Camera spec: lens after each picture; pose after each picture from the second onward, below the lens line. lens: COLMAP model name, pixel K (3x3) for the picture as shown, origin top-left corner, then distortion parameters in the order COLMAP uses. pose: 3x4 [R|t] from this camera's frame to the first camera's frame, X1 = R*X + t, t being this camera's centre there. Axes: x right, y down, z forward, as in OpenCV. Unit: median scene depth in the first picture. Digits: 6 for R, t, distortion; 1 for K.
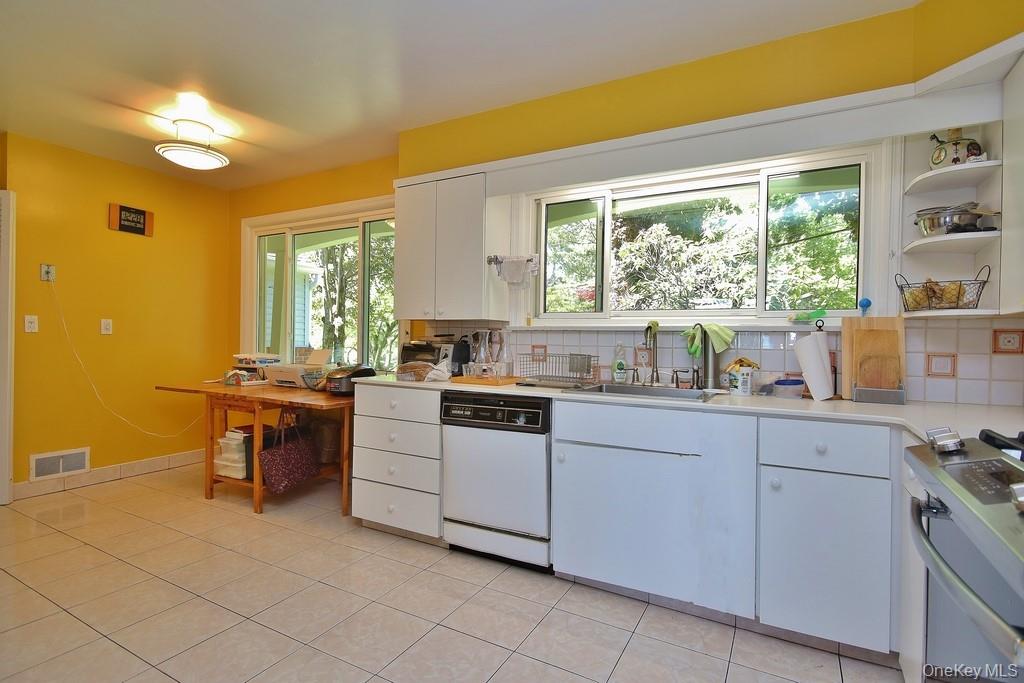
lens RADIAL K [[502.4, 0, 512.0], [0, 502.4, 341.5], [0, 0, 1]] dist [-0.002655, -0.000616]
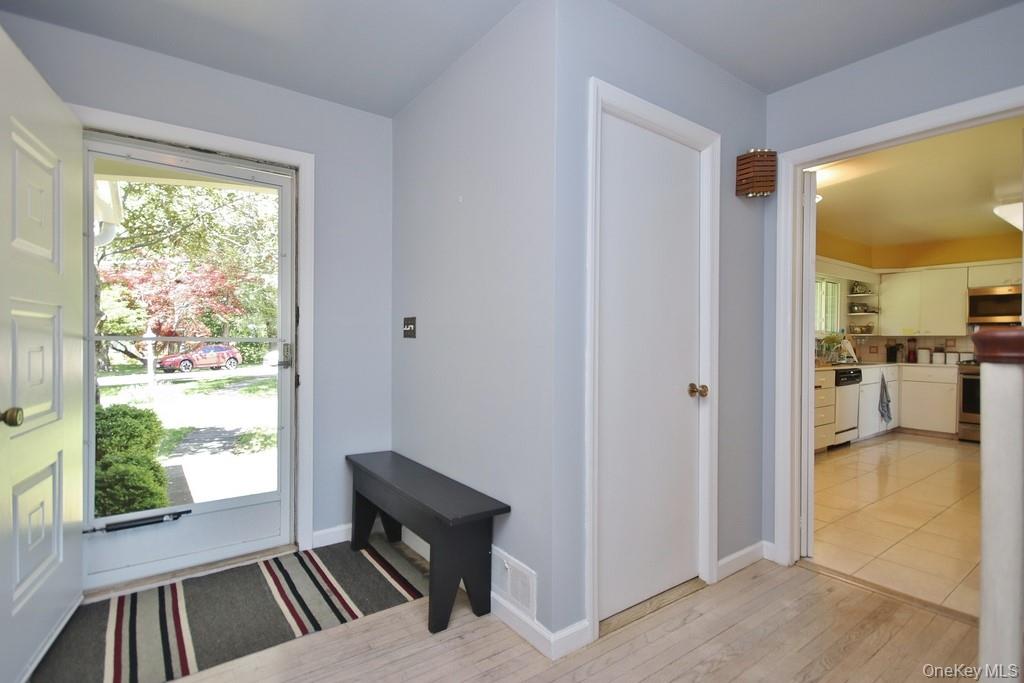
lens RADIAL K [[497.1, 0, 508.8], [0, 497.1, 344.1], [0, 0, 1]] dist [0.001573, -0.000147]
pose [[0.418325, -0.016552, 0.908146, -2.799157], [0.003870, 0.999857, 0.016441, -0.049060], [-0.908289, -0.003363, 0.418330, 1.524847]]
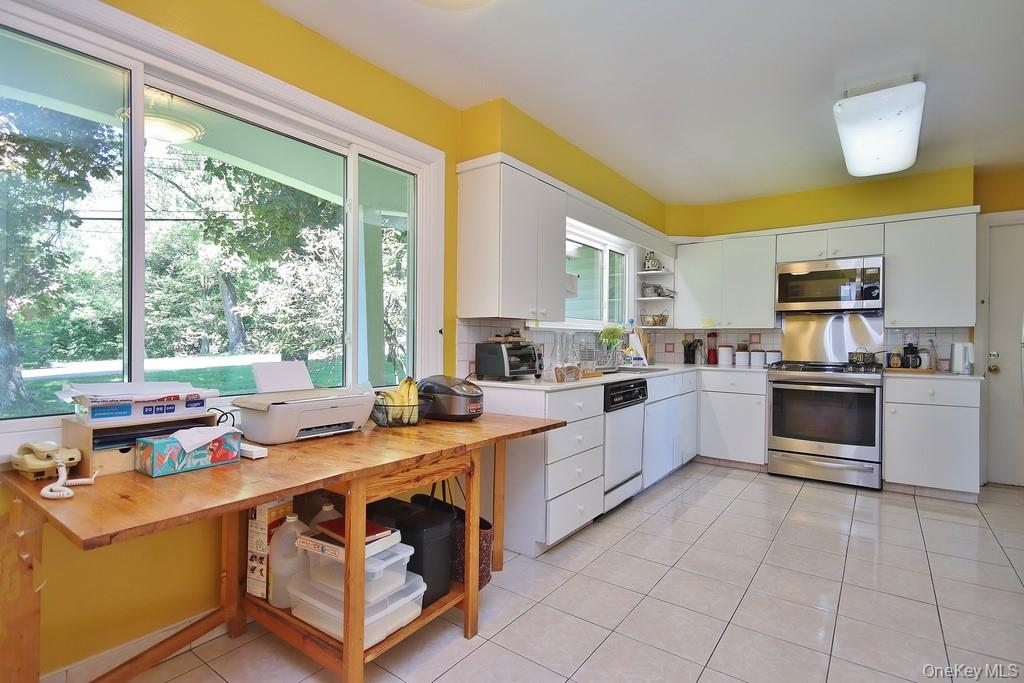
lens RADIAL K [[502.4, 0, 512.0], [0, 502.4, 341.5], [0, 0, 1]] dist [-0.002655, -0.000616]
pose [[0.124401, -0.015121, 0.992117, -1.474404], [0.000538, 0.999885, 0.015172, -0.020319], [-0.992232, -0.001353, 0.124395, 1.200646]]
